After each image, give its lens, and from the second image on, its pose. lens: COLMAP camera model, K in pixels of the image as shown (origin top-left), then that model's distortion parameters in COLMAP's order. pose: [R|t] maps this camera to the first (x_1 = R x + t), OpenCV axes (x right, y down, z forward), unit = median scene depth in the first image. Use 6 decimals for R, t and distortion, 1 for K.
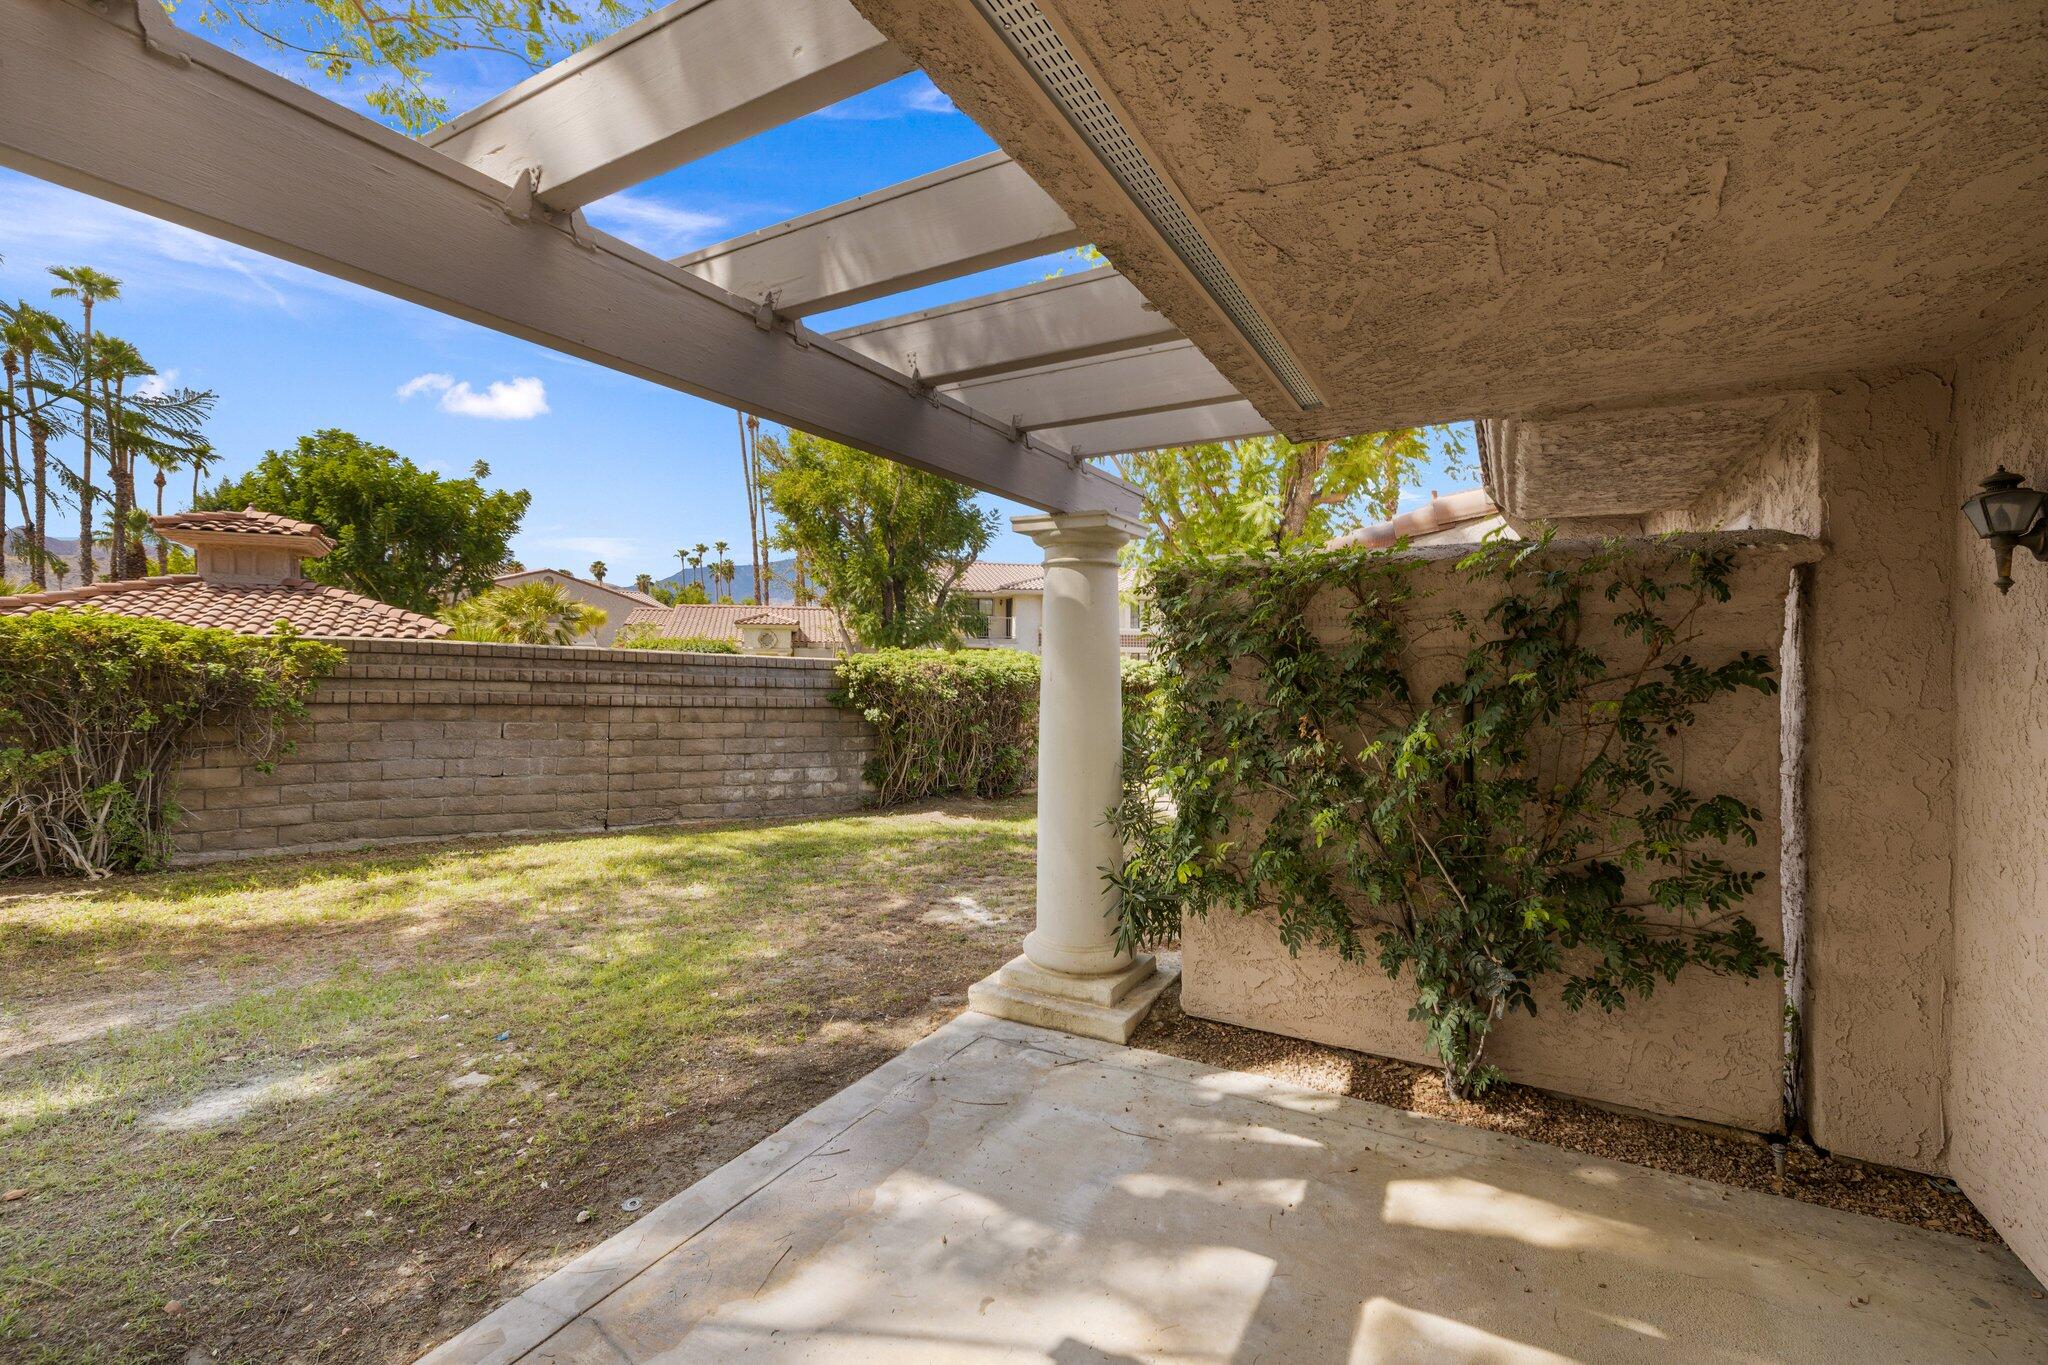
lens RADIAL K [[883.6, 0, 1023.0], [0, 883.6, 663.1], [0, 0, 1]] dist [-0.000884, -0.000385]
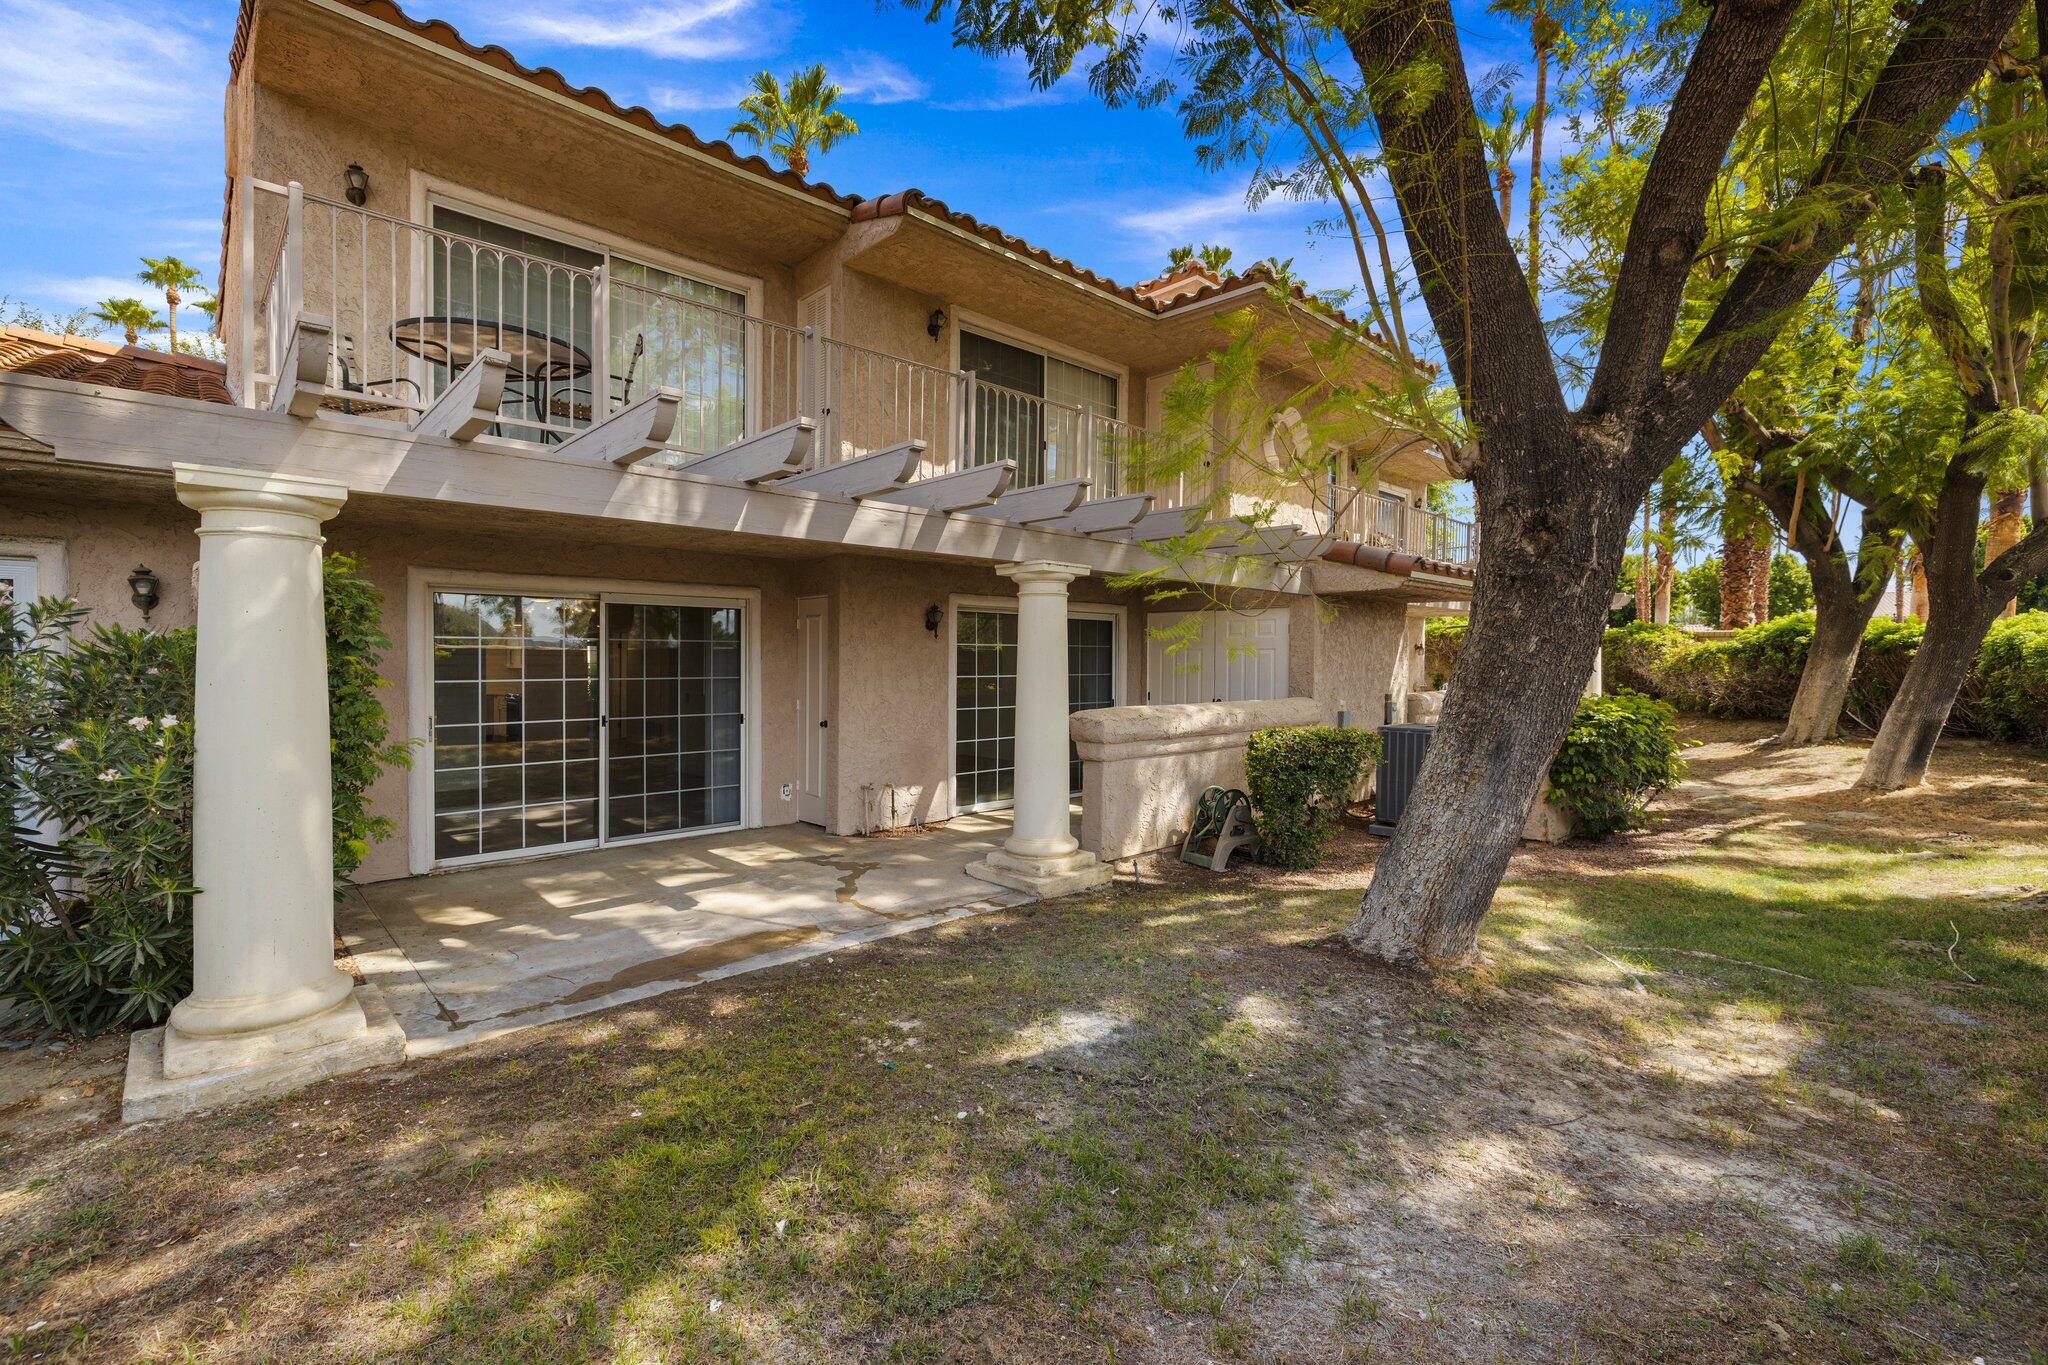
lens RADIAL K [[874.0, 0, 1031.5], [0, 874.0, 668.3], [0, 0, 1]] dist [0.002770, -0.000015]
pose [[-0.955051, -0.012432, 0.296180, -0.964404], [-0.008884, 0.999872, 0.013321, -0.008514], [-0.296308, 0.010090, -0.955039, 1.761880]]
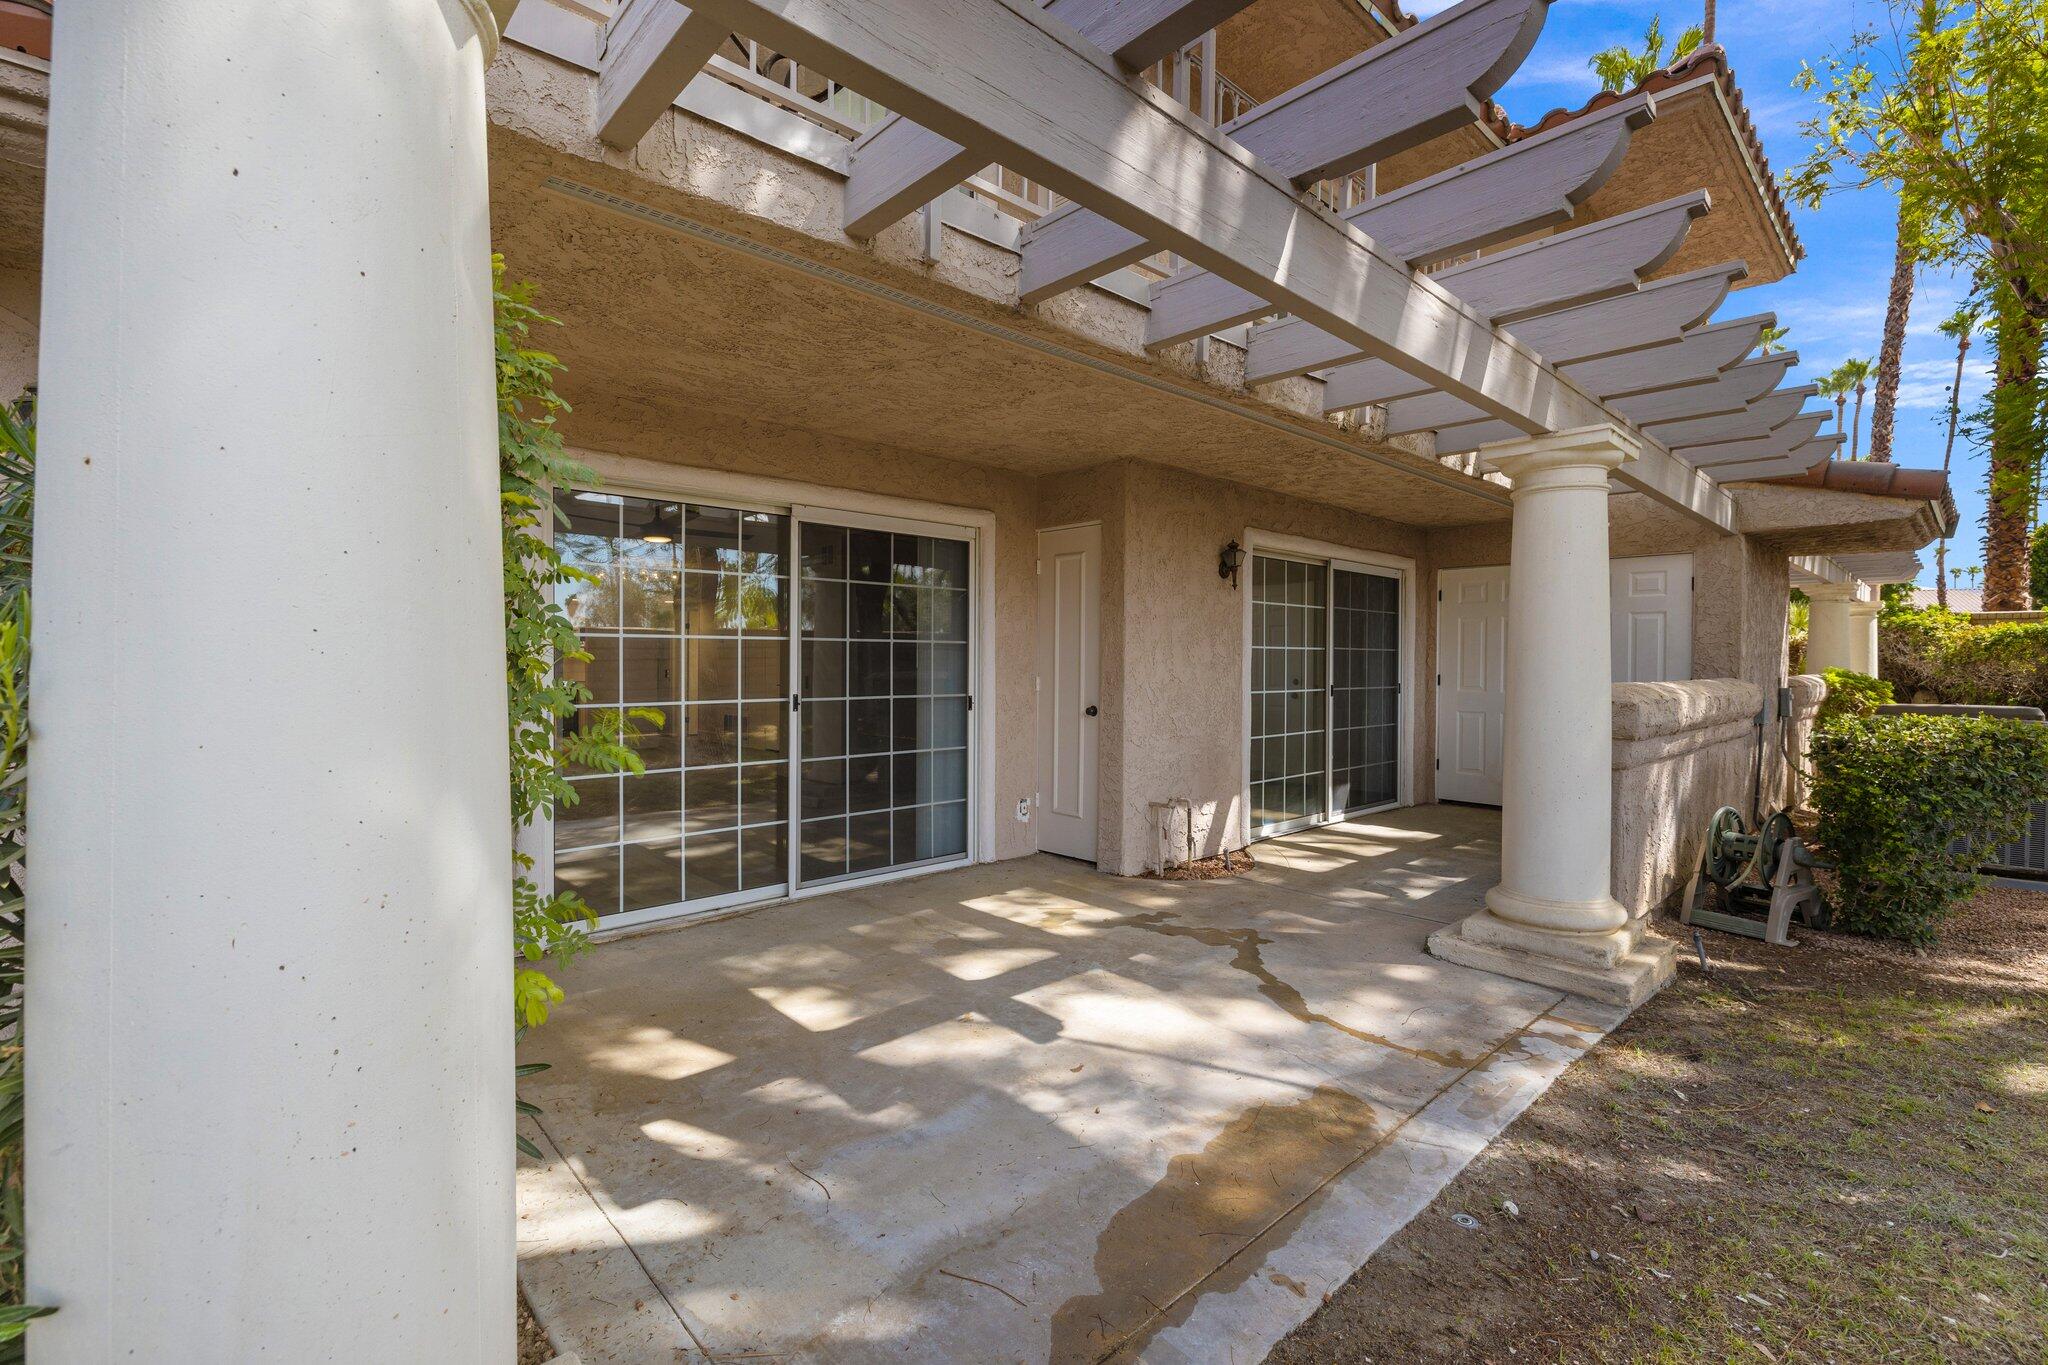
lens RADIAL K [[883.6, 0, 1023.0], [0, 883.6, 663.1], [0, 0, 1]] dist [-0.000884, -0.000385]
pose [[-0.951767, -0.012497, 0.306568, -0.198327], [-0.011560, 0.999921, 0.004873, 0.074654], [-0.306604, 0.001094, -0.951836, 1.309866]]
